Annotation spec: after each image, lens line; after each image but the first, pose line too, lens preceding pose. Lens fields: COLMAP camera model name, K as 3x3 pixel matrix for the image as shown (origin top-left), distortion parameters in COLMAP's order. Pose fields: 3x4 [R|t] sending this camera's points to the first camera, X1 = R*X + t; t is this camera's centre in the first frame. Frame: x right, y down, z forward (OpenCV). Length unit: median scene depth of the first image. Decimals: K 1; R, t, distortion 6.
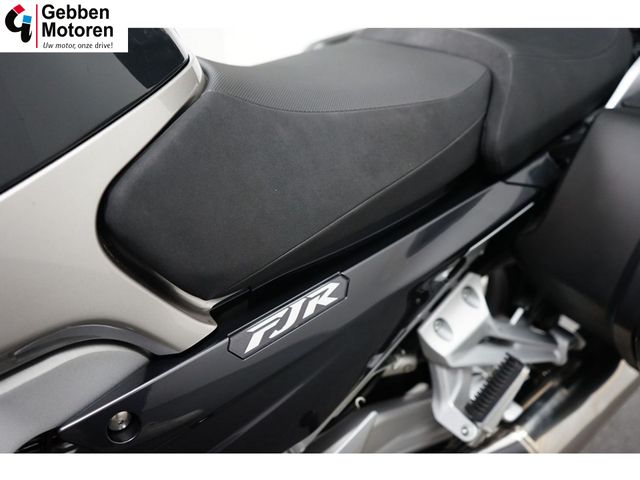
lens RADIAL K [[509.6, 0, 320.0], [0, 509.6, 240.0], [0, 0, 1]] dist [-0.002828, -0.002093]
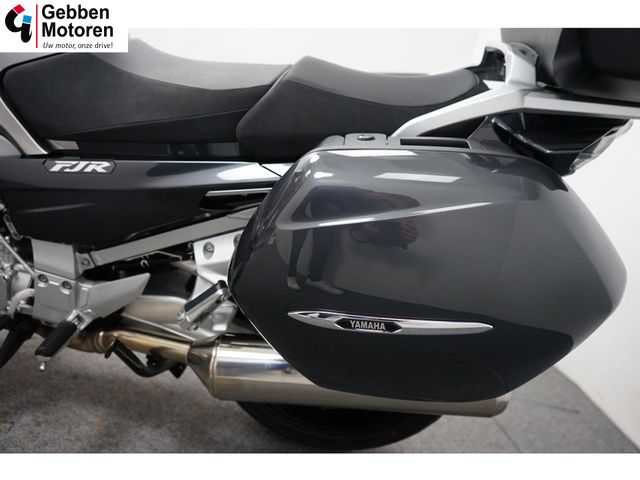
lens RADIAL K [[509.6, 0, 320.0], [0, 509.6, 240.0], [0, 0, 1]] dist [-0.002828, -0.002093]
pose [[0.718032, 0.363537, -0.593524, 1.805431], [-0.421105, 0.905874, 0.045411, -0.072913], [0.554167, 0.217329, 0.803534, -0.001484]]
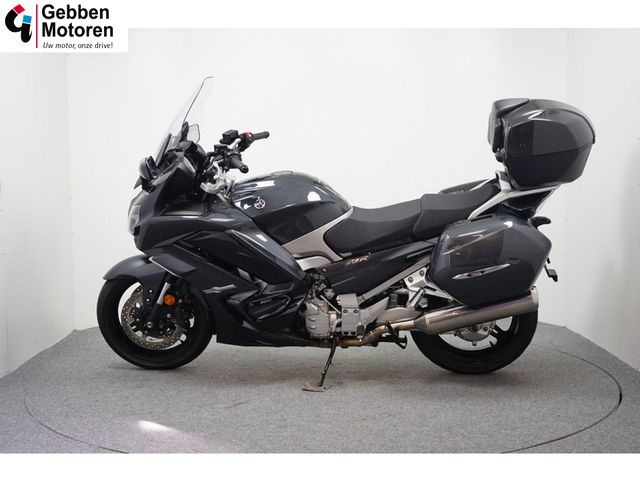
lens RADIAL K [[884.4, 0, 320.0], [0, 884.4, 240.0], [0, 0, 1]] dist [0.003669, -0.006698]
pose [[0.723379, 0.061349, -0.687720, 5.609876], [-0.176908, 0.979263, -0.098725, 0.863106], [0.667402, 0.193079, 0.719232, -5.524971]]
